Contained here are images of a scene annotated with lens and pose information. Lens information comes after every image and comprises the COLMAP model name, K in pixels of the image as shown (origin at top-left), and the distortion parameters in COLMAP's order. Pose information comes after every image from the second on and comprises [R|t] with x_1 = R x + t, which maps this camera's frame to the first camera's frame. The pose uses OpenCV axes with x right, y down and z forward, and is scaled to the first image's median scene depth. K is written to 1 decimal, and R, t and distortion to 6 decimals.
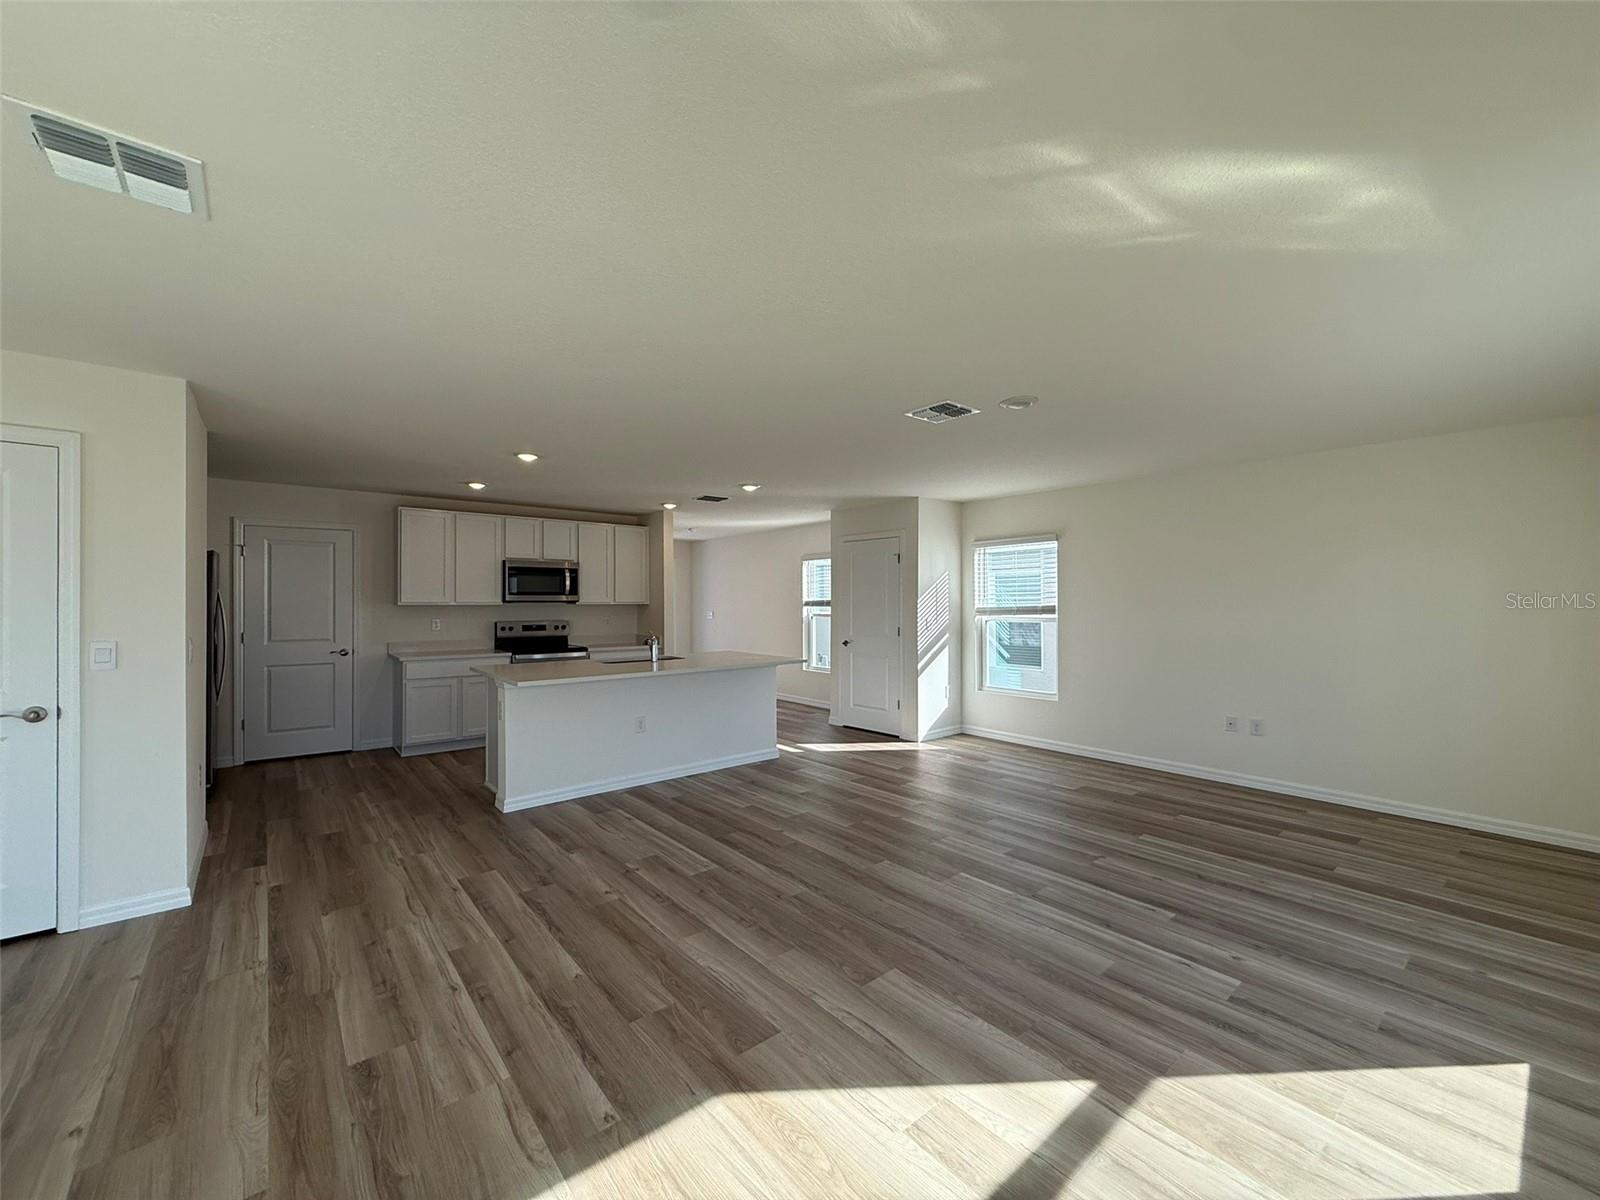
lens RADIAL K [[635.3, 0, 796.8], [0, 635.3, 600.0], [0, 0, 1]] dist [-0.000781, -0.000068]
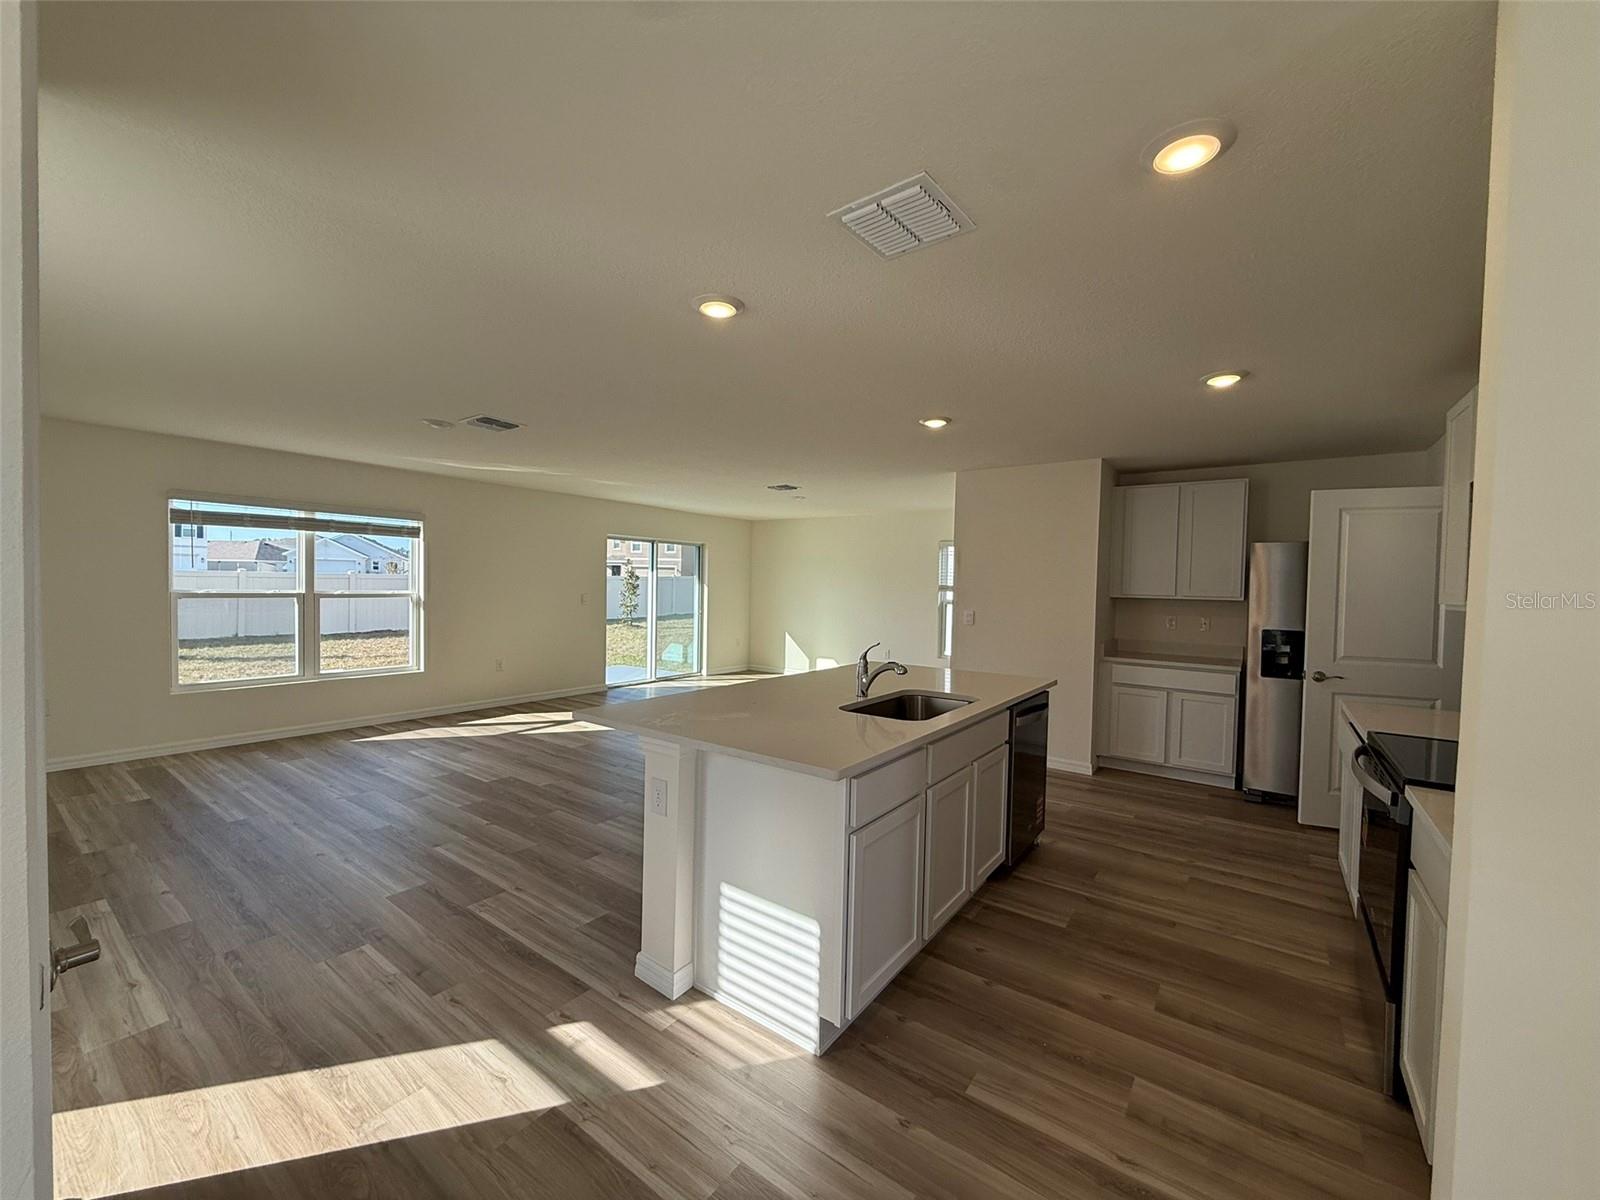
lens RADIAL K [[635.3, 0, 794.7], [0, 635.3, 601.7], [0, 0, 1]] dist [-0.000781, -0.000068]
pose [[-0.970482, -0.013255, -0.240808, -0.024514], [-0.019889, 0.999486, 0.025140, 0.000130], [0.240351, 0.029187, -0.970247, 1.351397]]
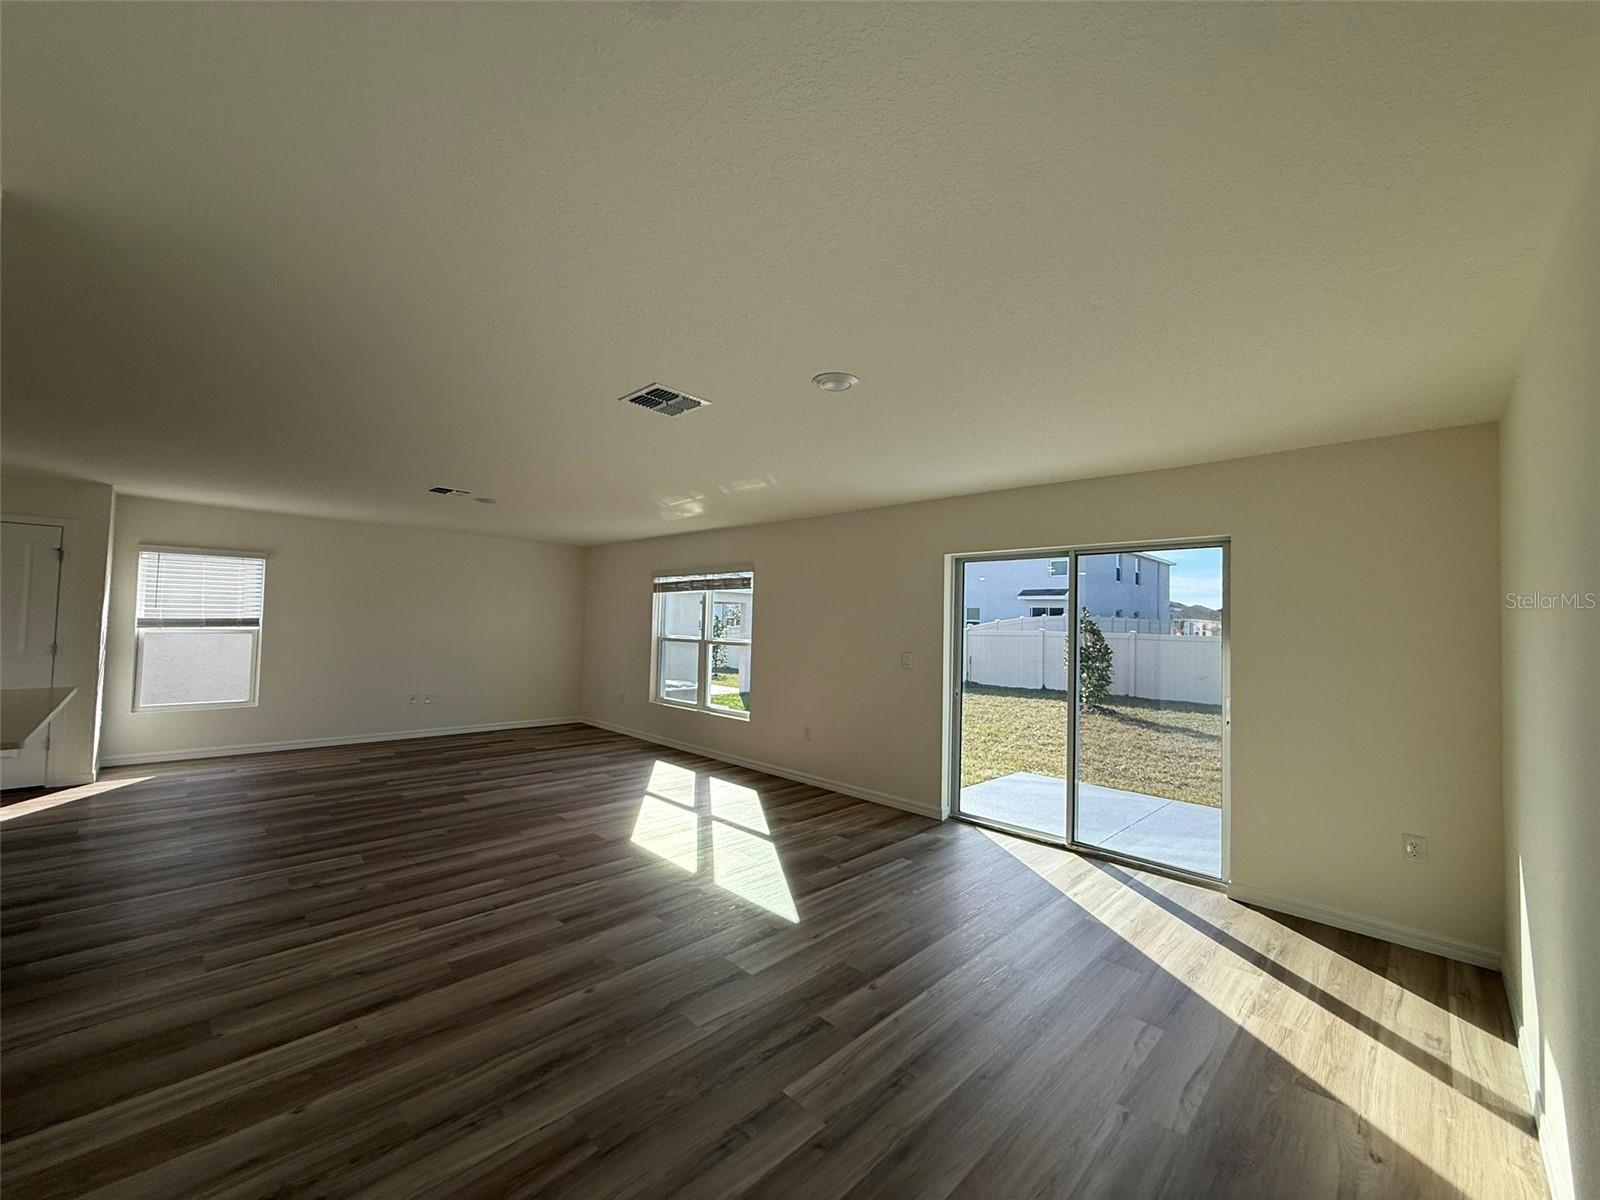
lens RADIAL K [[635.3, 0, 797.6], [0, 635.3, 609.3], [0, 0, 1]] dist [-0.000781, -0.000068]
pose [[-0.093579, 0.022617, 0.995355, -0.753662], [-0.029578, 0.999237, -0.025486, -0.005890], [-0.995172, -0.031826, -0.092839, 0.192663]]
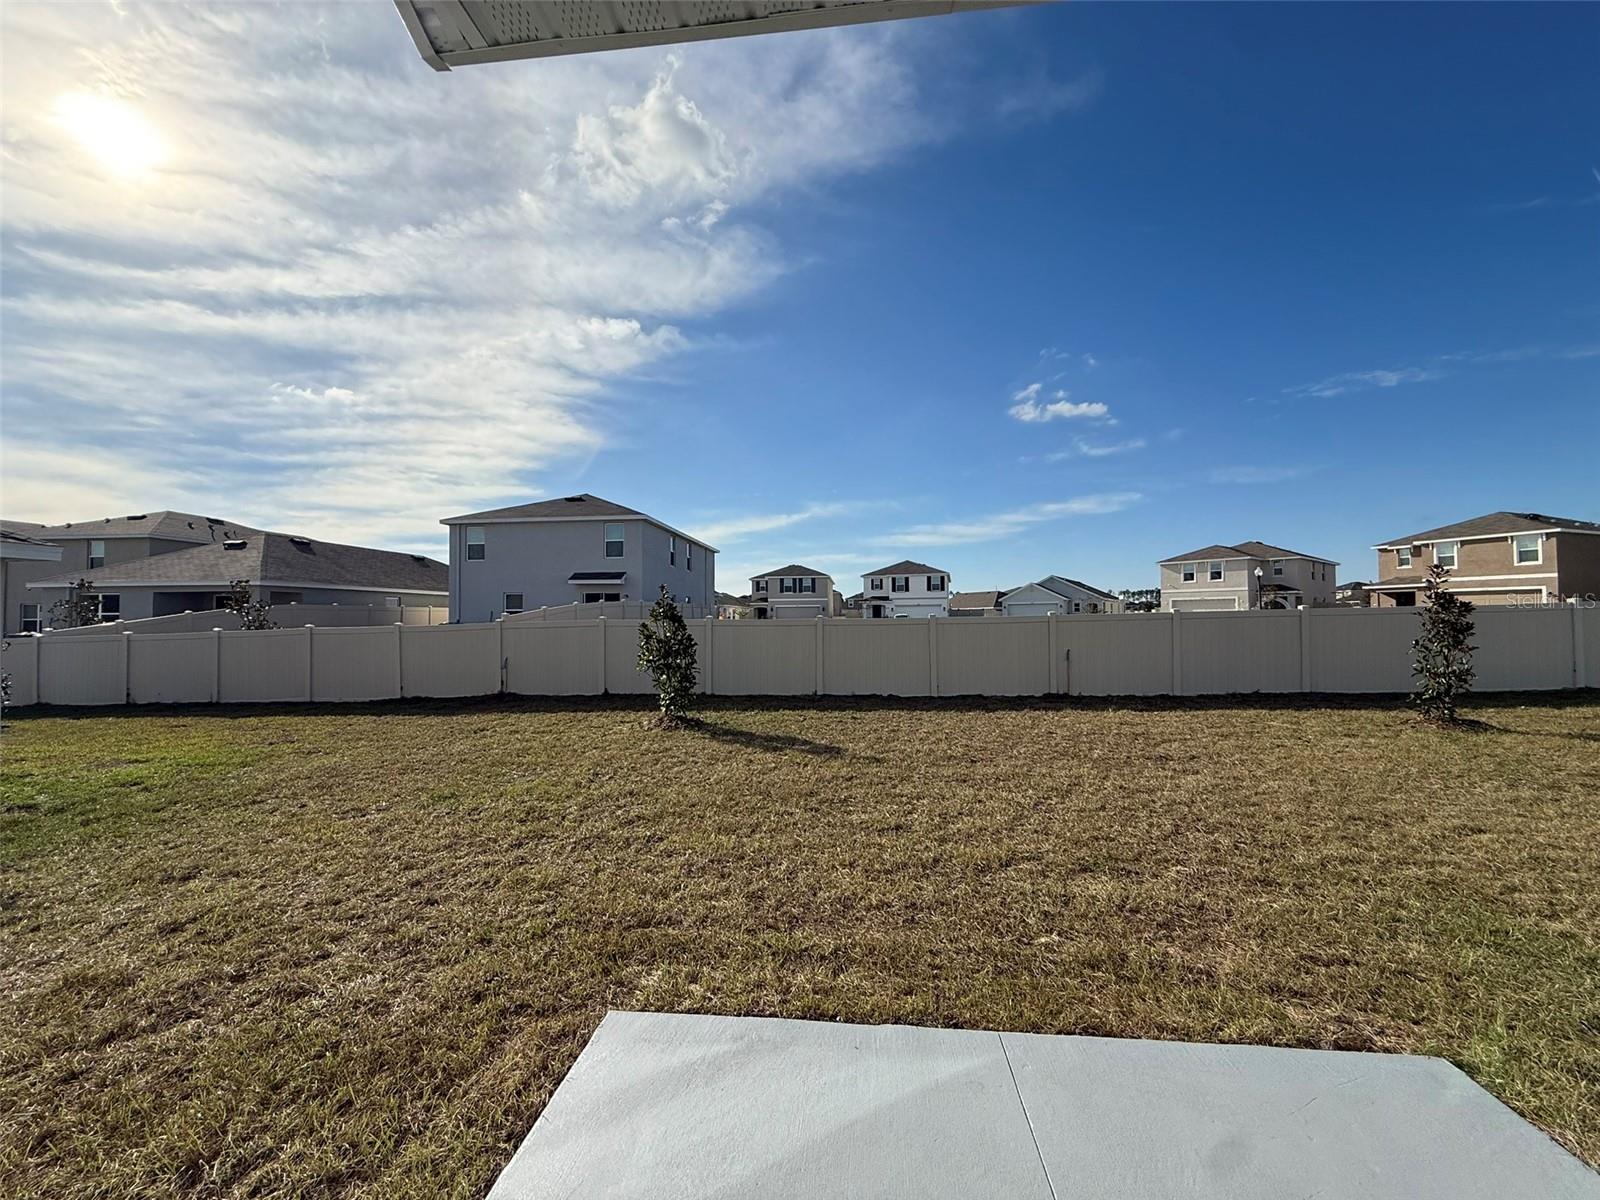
lens RADIAL K [[635.3, 0, 793.2], [0, 635.3, 599.0], [0, 0, 1]] dist [-0.000781, -0.000068]
pose [[-0.696152, 0.028620, 0.717324, 0.006018], [0.005520, 0.999389, -0.034517, -0.005170], [-0.717873, -0.020069, -0.695885, -0.136155]]
